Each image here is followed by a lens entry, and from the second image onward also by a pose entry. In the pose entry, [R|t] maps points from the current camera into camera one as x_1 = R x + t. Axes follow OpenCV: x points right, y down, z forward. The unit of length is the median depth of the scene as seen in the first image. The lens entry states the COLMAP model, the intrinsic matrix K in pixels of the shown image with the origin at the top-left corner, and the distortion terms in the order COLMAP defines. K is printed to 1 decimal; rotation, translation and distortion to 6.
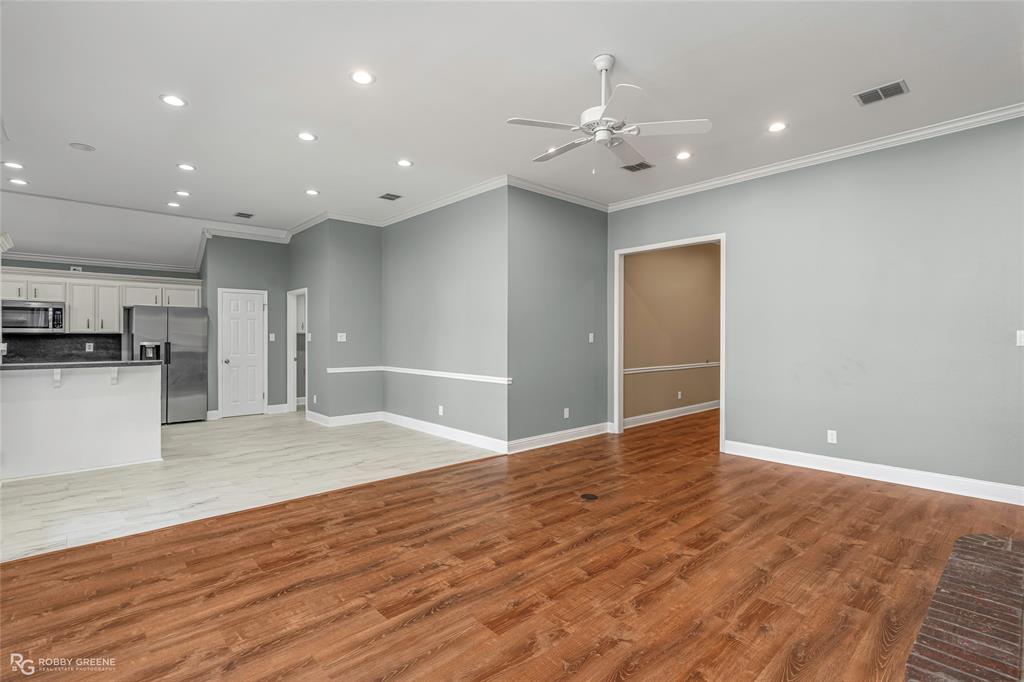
lens RADIAL K [[491.9, 0, 516.8], [0, 491.9, 339.2], [0, 0, 1]] dist [-0.010730, 0.004308]
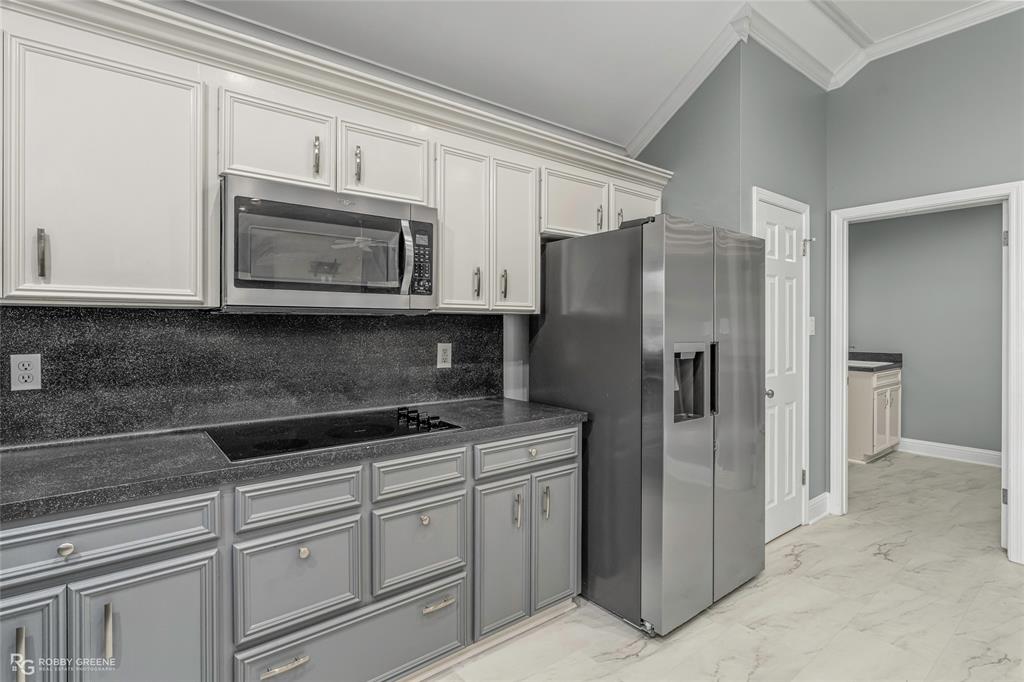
lens RADIAL K [[491.9, 0, 505.2], [0, 491.9, 327.5], [0, 0, 1]] dist [-0.010730, 0.004308]
pose [[0.996002, -0.001517, -0.089314, -0.803127], [0.001475, 0.999999, -0.000536, -0.002644], [0.089315, 0.000402, 0.996003, 0.668566]]
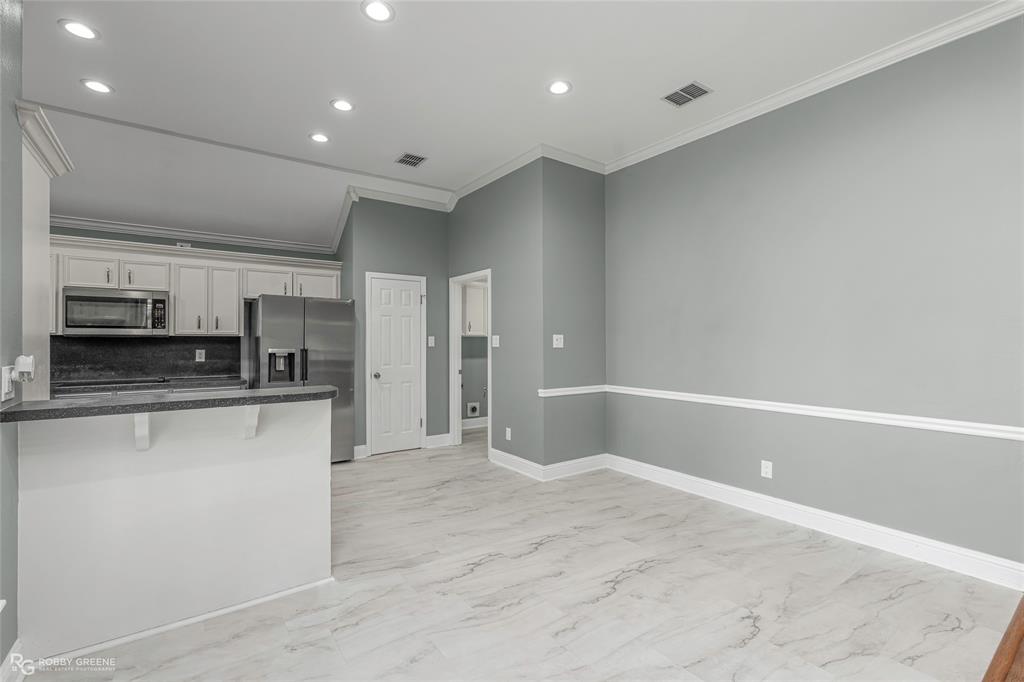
lens RADIAL K [[461.8, 0, 508.1], [0, 461.8, 340.2], [0, 0, 1]] dist [-0.005630, 0.001308]
pose [[0.992368, -0.001394, -0.123301, -0.343411], [0.000746, 0.999986, -0.005296, -0.002178], [0.123307, 0.005163, 0.992355, 0.385996]]
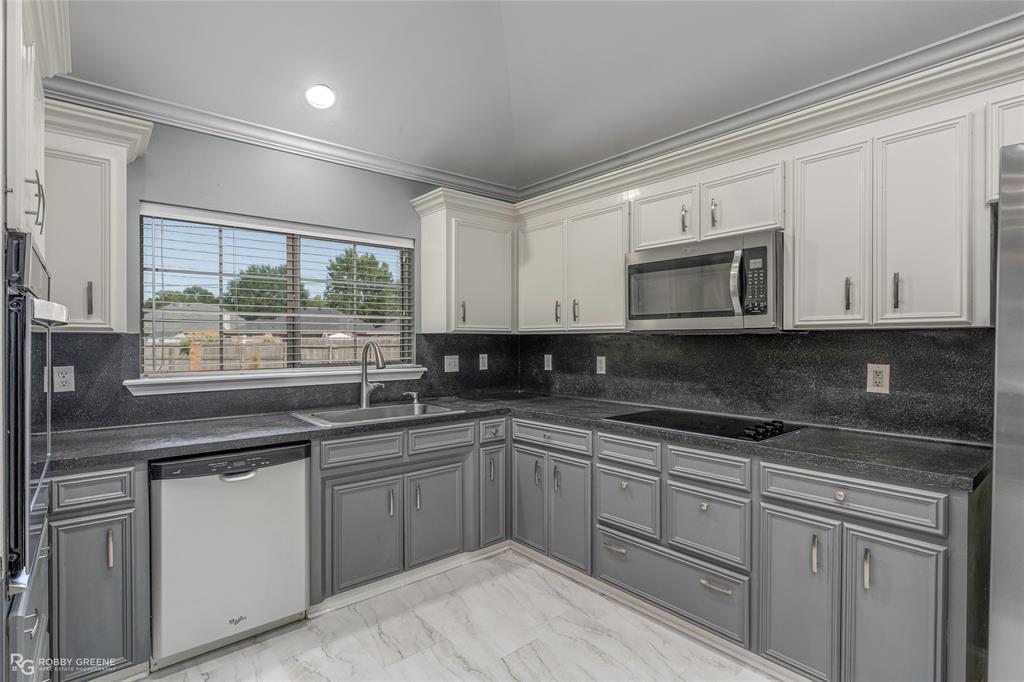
lens RADIAL K [[491.9, 0, 513.8], [0, 491.9, 346.3], [0, 0, 1]] dist [-0.010730, 0.004308]
pose [[-0.041785, 0.007125, -0.999101, -0.580373], [-0.002623, 0.999970, 0.007241, -0.003941], [0.999123, 0.002924, -0.041765, 0.800463]]
